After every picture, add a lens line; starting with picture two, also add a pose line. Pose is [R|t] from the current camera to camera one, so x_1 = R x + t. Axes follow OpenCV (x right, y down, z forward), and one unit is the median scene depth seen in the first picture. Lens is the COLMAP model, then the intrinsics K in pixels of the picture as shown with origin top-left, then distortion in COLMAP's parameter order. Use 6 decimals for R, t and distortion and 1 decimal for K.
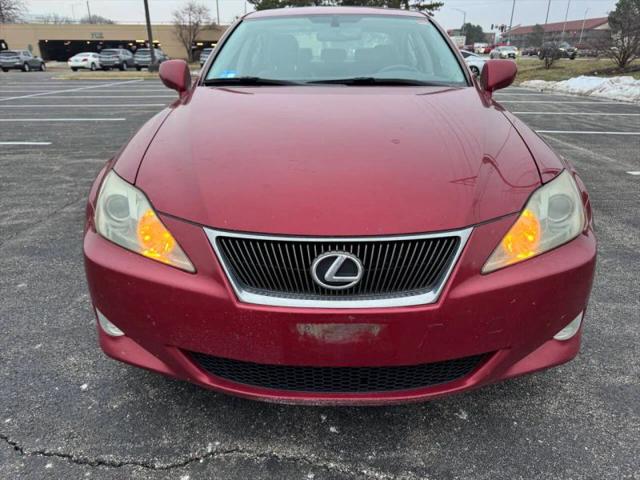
lens RADIAL K [[452.0, 0, 322.1], [0, 452.0, 242.7], [0, 0, 1]] dist [0.034361, -0.039234]
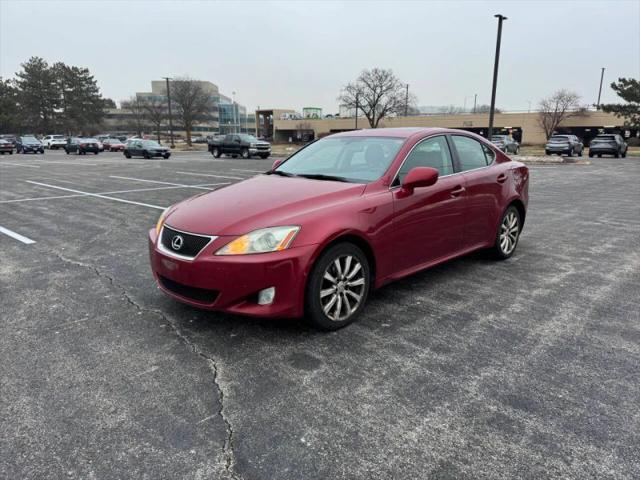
lens RADIAL K [[452.0, 0, 322.0], [0, 452.0, 240.4], [0, 0, 1]] dist [0.034361, -0.039234]
pose [[0.726293, 0.153403, -0.670050, 1.722083], [-0.265089, 0.961885, -0.067124, 0.001438], [0.634213, 0.226375, 0.739275, -0.311393]]
